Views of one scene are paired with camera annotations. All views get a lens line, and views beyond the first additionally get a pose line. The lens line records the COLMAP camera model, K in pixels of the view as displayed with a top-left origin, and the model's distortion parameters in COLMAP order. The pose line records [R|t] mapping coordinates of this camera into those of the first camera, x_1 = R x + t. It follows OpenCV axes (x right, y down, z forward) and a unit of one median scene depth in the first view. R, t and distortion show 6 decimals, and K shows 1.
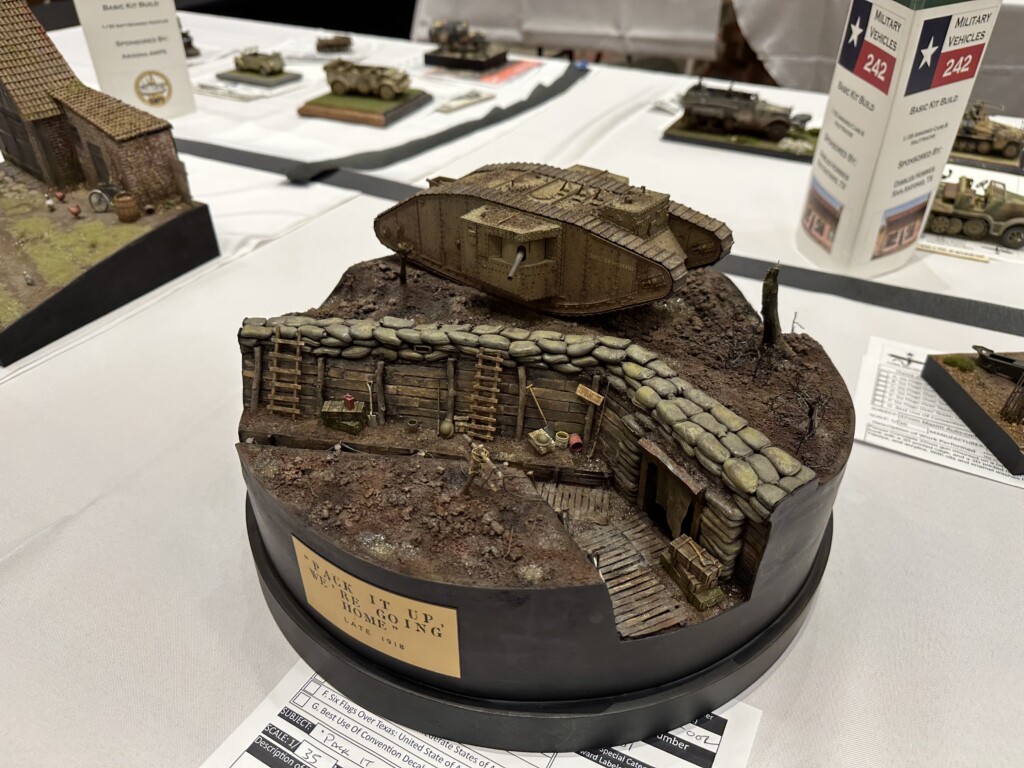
lens RADIAL K [[771.4, 0, 513.6], [0, 771.4, 383.9], [0, 0, 1]] dist [0.001628, -0.005225]
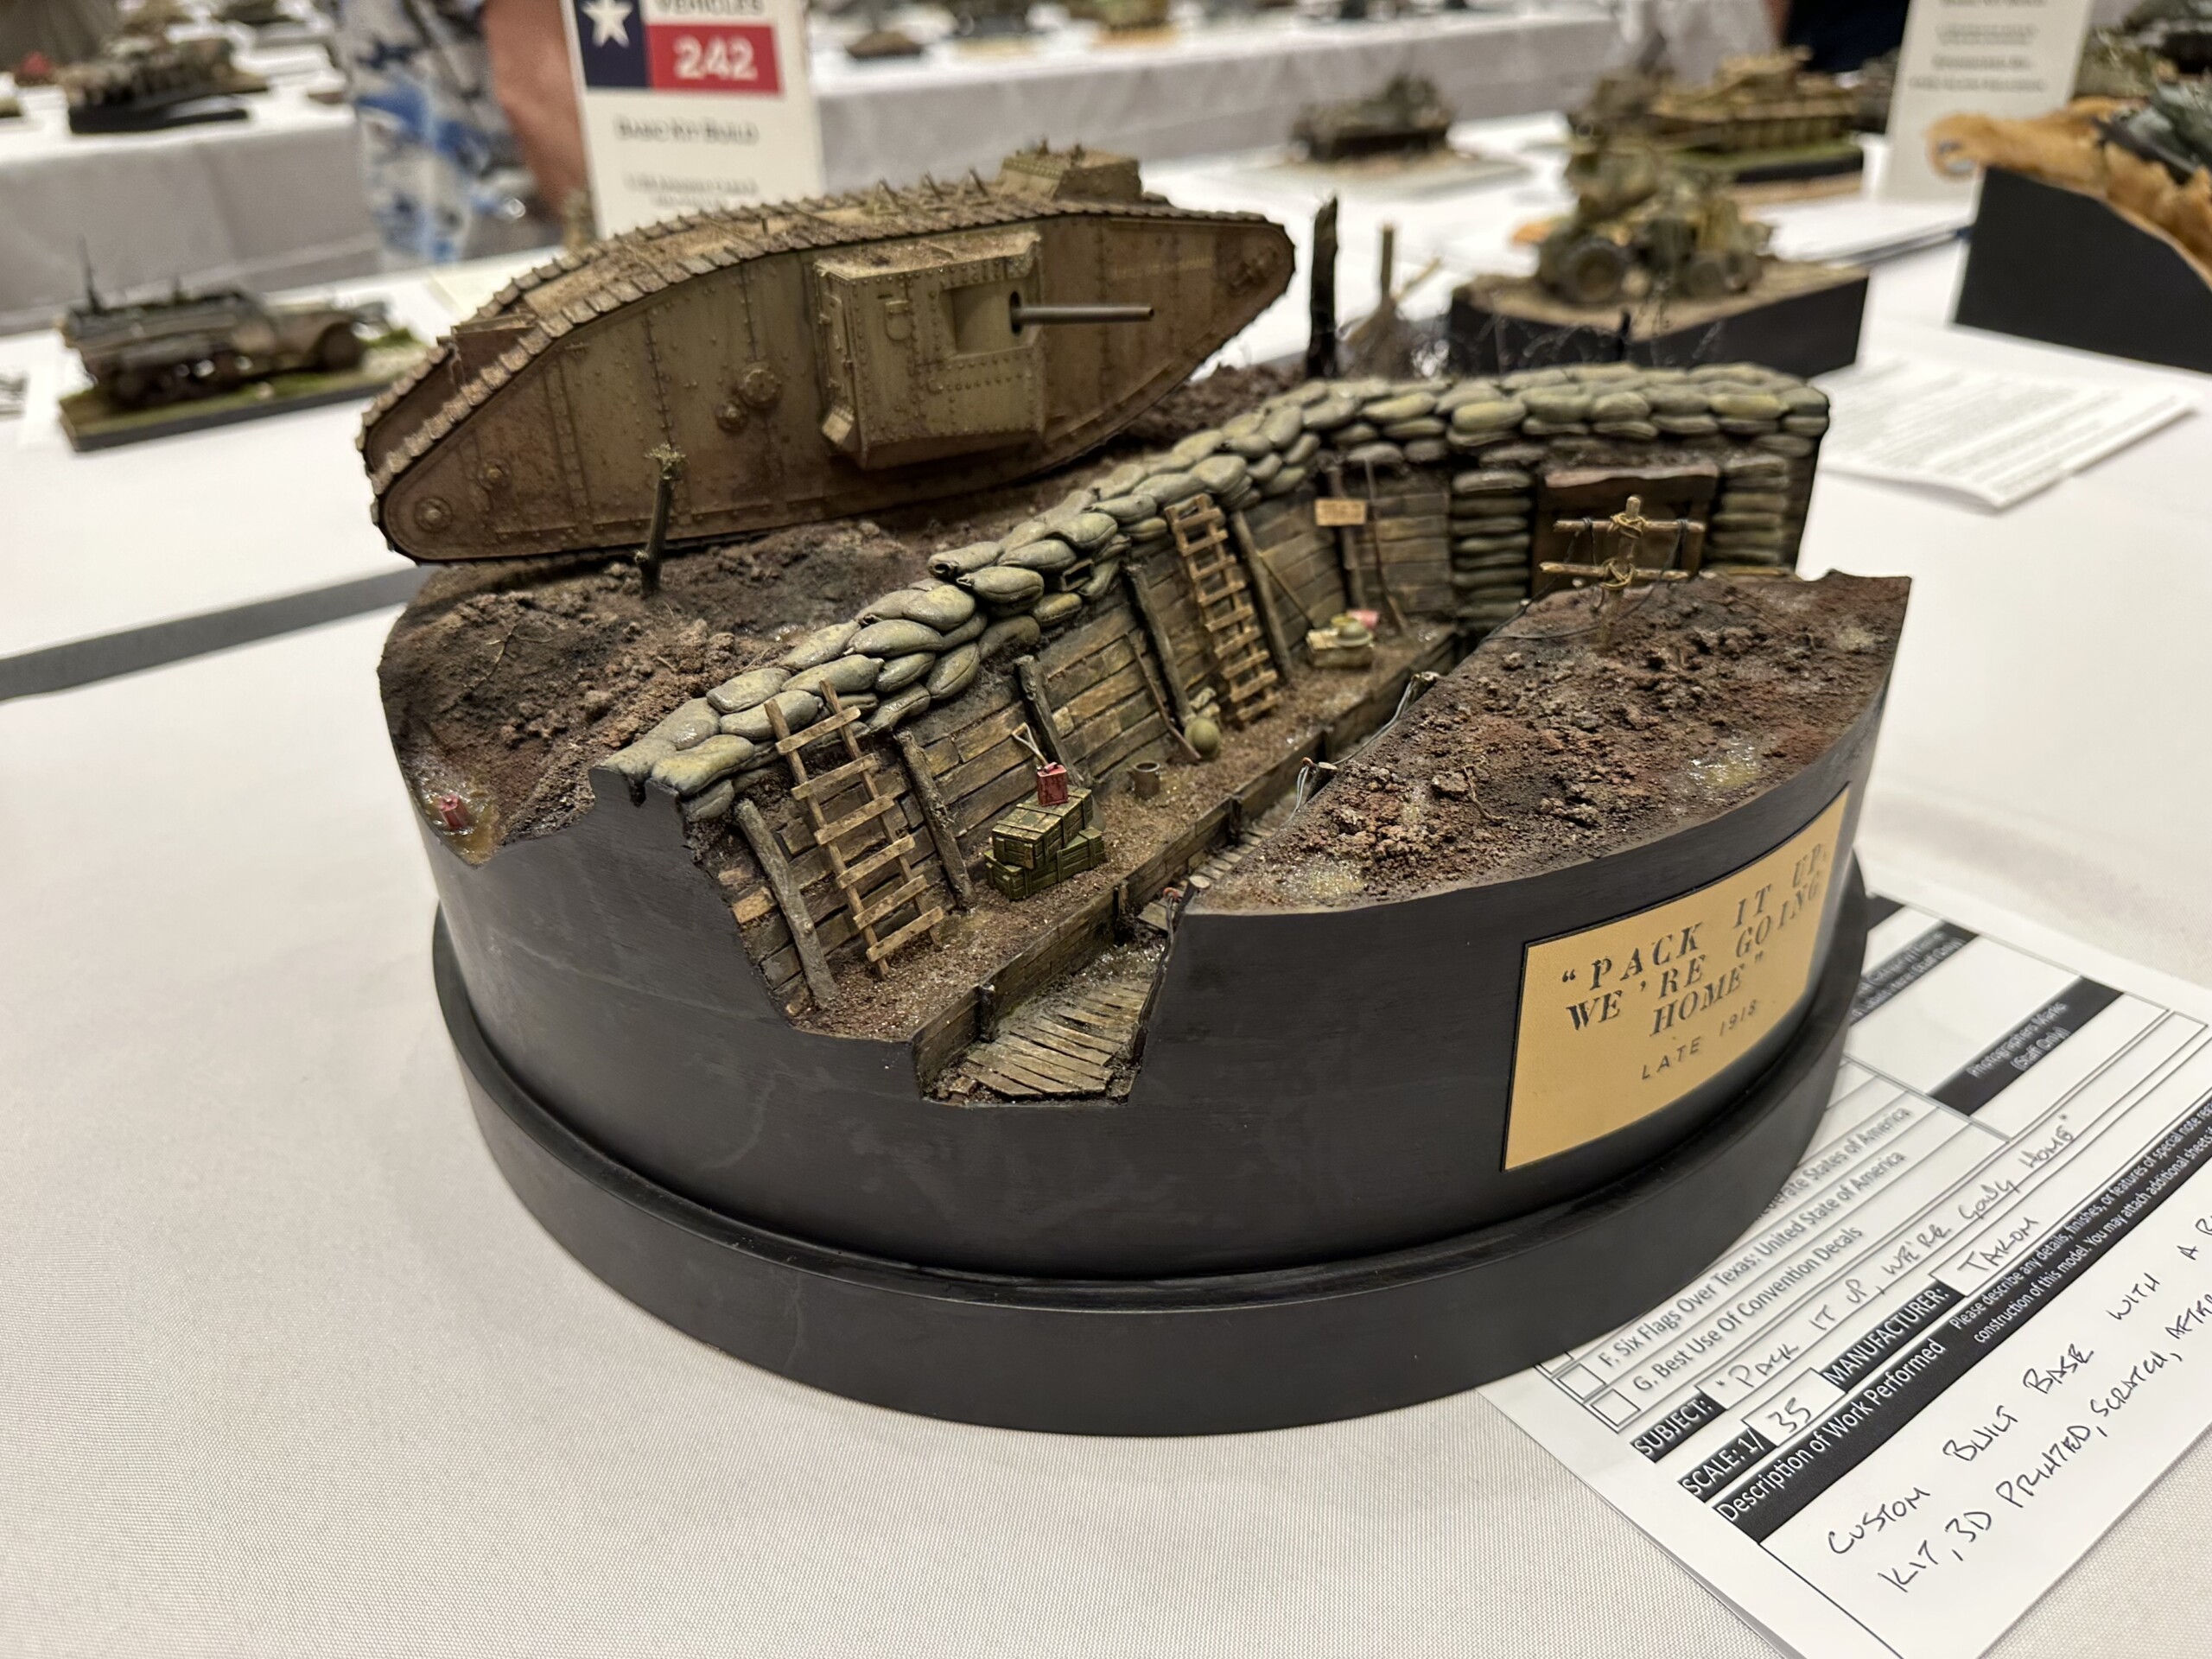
lens RADIAL K [[1666.3, 0, 1107.1], [0, 1666.3, 831.8], [0, 0, 1]] dist [0.001628, -0.005225]
pose [[0.425645, -0.448861, 0.785716, -0.838965], [0.548234, 0.818715, 0.170719, -0.076530], [-0.719907, 0.358090, 0.594563, 0.583819]]
